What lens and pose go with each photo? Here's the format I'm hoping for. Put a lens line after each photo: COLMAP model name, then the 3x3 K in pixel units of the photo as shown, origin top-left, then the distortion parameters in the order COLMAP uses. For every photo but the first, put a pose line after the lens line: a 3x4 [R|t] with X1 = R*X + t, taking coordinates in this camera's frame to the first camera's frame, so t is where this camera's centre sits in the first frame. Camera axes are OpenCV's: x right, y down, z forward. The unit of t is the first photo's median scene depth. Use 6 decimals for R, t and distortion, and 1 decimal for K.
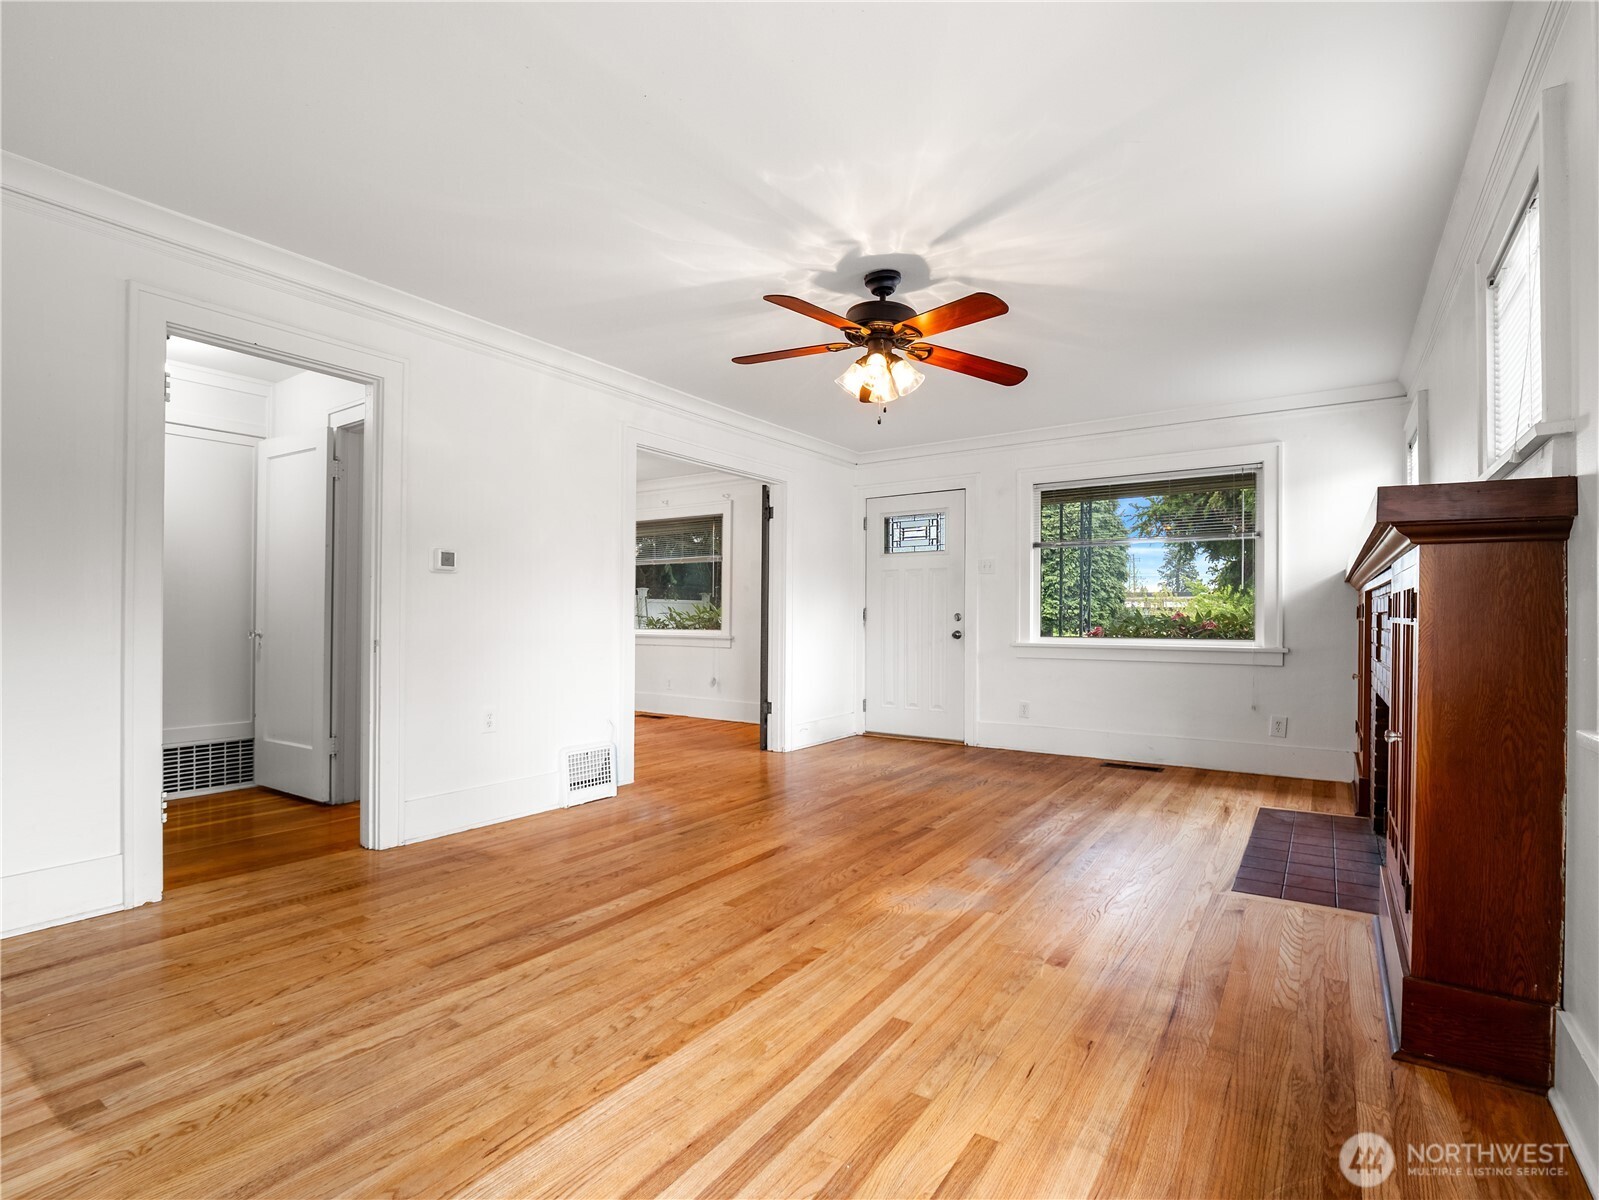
lens RADIAL K [[773.0, 0, 800.2], [0, 773.0, 612.2], [0, 0, 1]] dist [-0.003264, -0.000434]
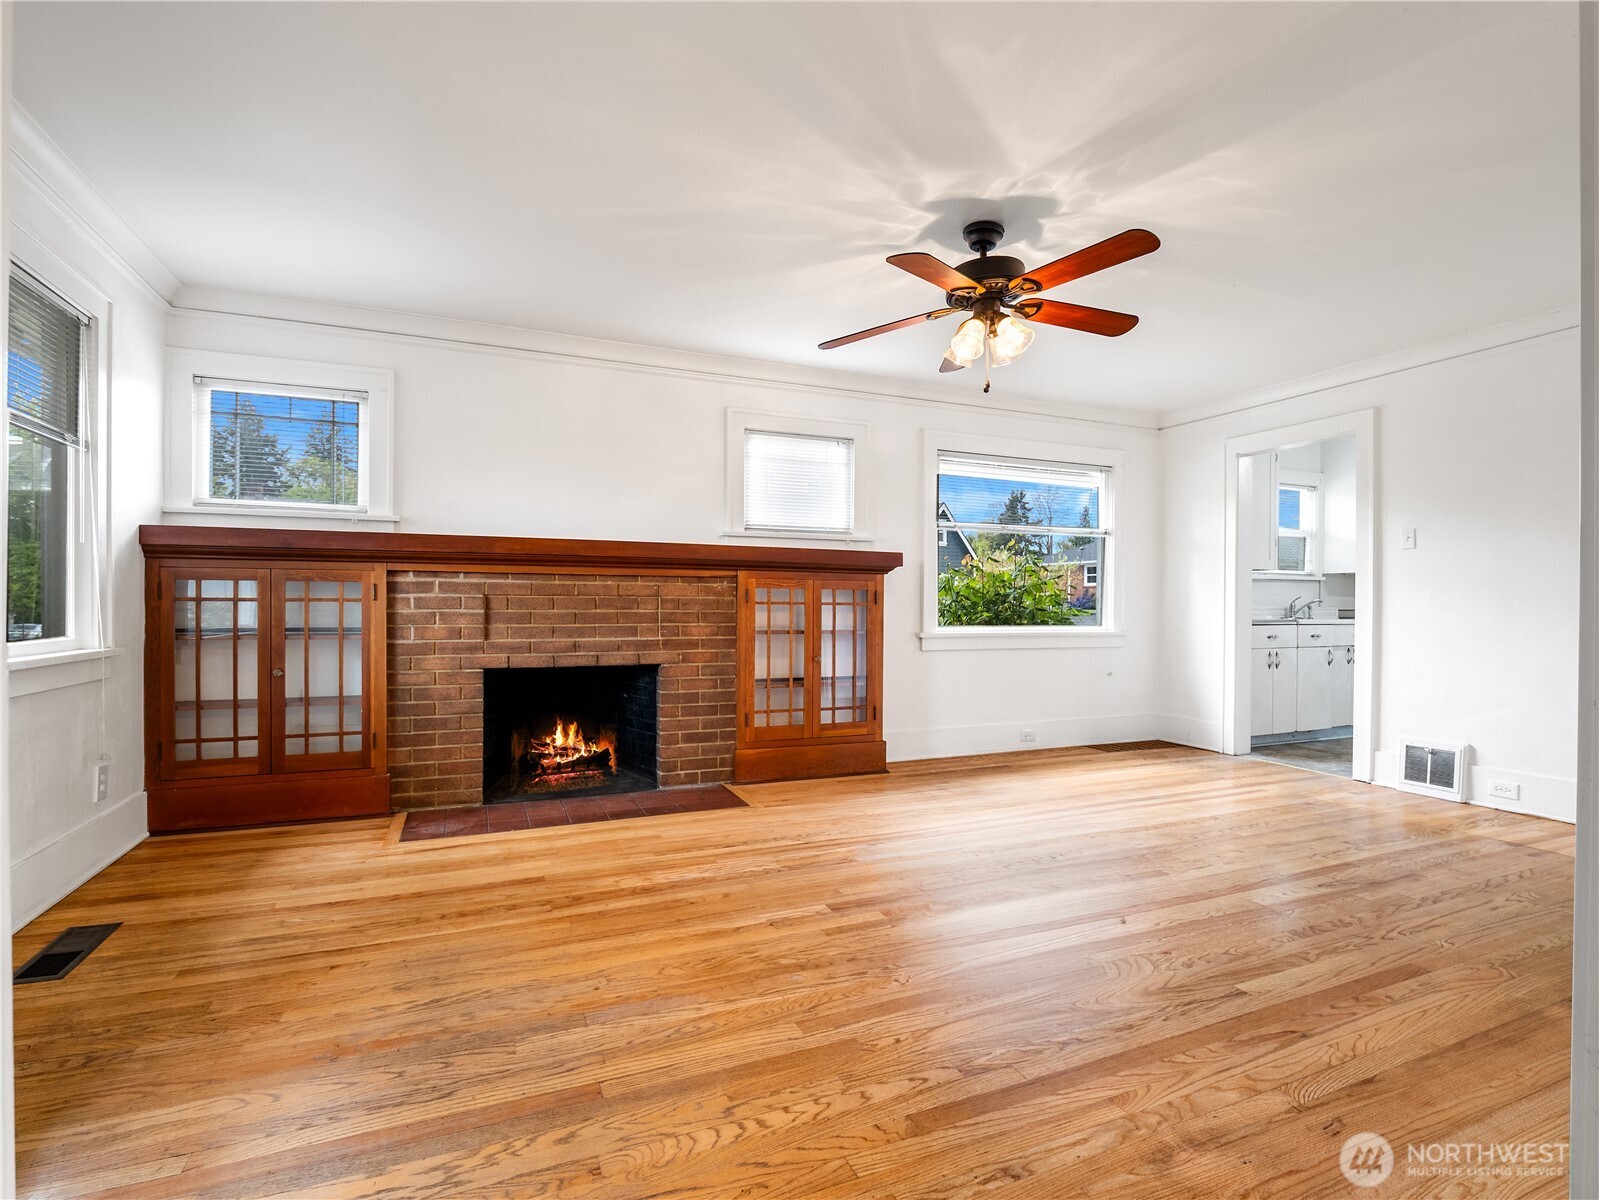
lens RADIAL K [[773.0, 0, 796.4], [0, 773.0, 600.8], [0, 0, 1]] dist [-0.003264, -0.000434]
pose [[-0.840240, -0.011426, 0.542094, -0.201398], [-0.016602, 0.999851, -0.004659, 0.010155], [-0.541960, -0.012915, -0.840305, 1.828324]]
